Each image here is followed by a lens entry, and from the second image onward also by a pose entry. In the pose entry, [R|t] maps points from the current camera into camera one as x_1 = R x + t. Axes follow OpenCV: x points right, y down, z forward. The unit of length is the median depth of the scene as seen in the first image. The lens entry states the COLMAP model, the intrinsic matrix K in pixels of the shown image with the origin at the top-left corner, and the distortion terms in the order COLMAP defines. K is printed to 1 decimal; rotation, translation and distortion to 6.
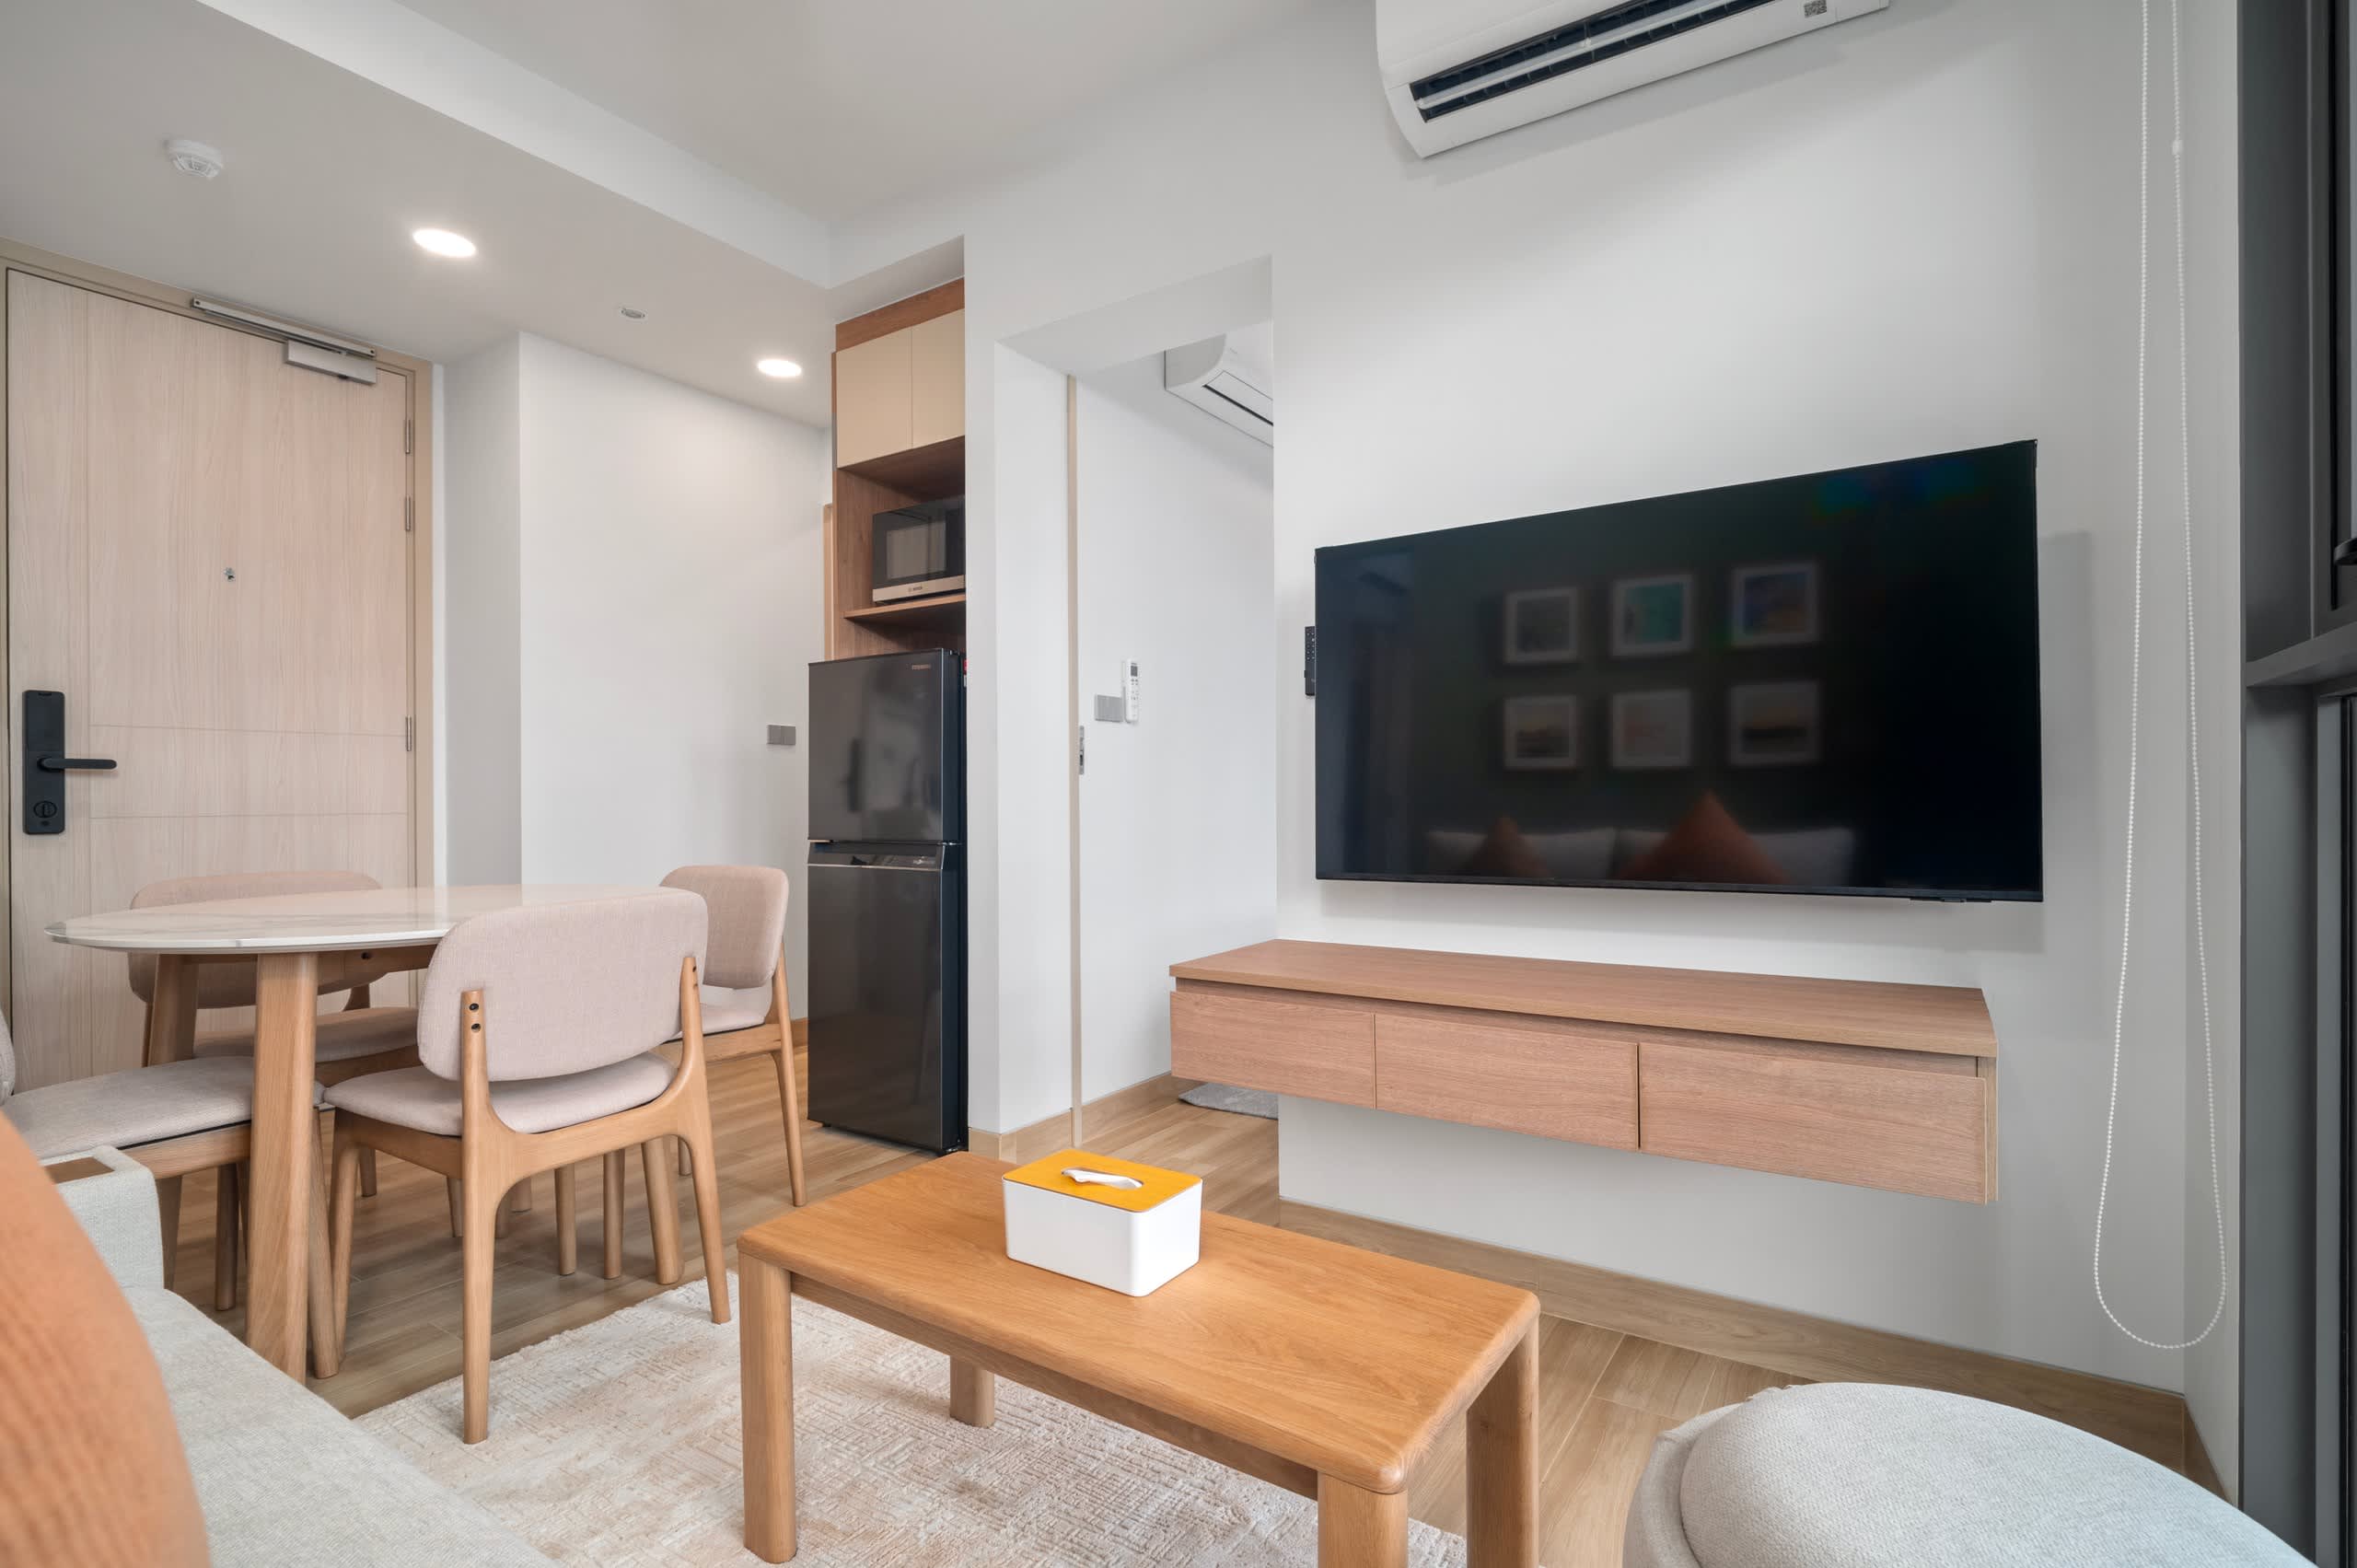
lens RADIAL K [[1109.1, 0, 1177.3], [0, 1109.1, 793.7], [0, 0, 1]] dist [-0.002628, -0.000784]
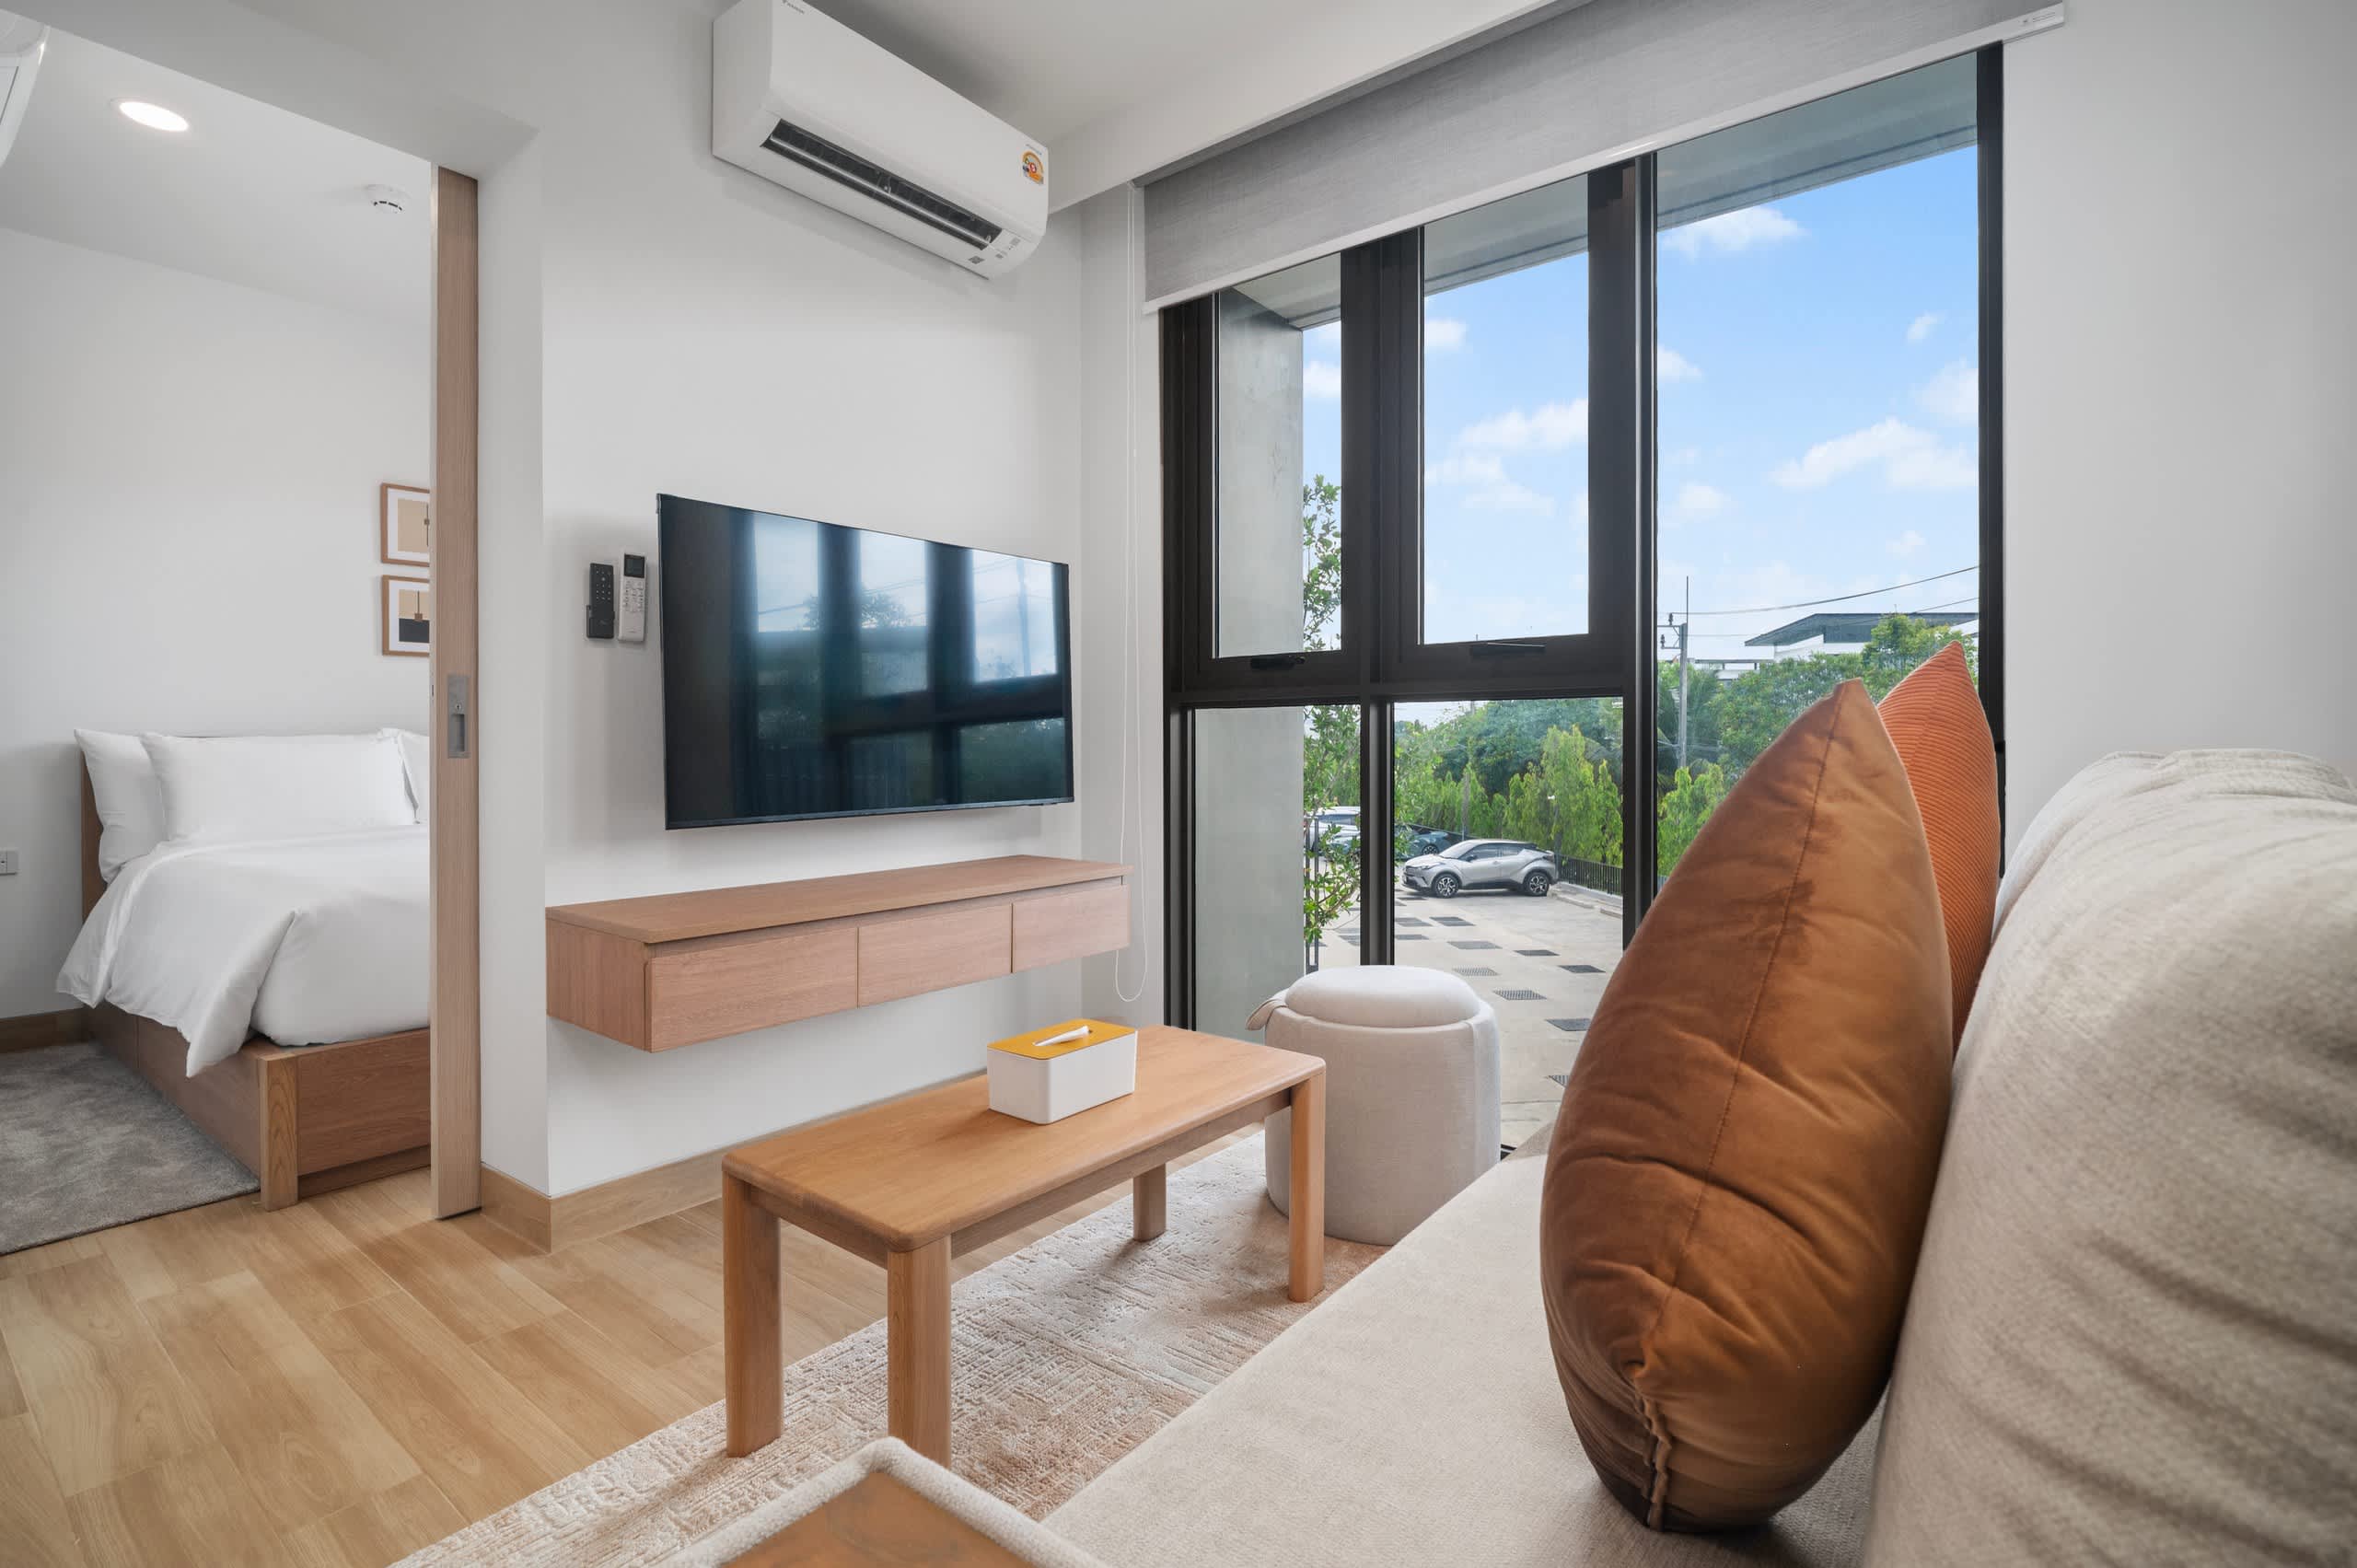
lens RADIAL K [[1121.7, 0, 1179.0], [0, 1121.7, 741.6], [0, 0, 1]] dist [-0.000204, 0.000127]
pose [[0.075503, 0.004908, 0.997134, -0.571053], [-0.001903, 0.999987, -0.004778, 0.001239], [-0.997144, -0.001536, 0.075511, 0.318506]]
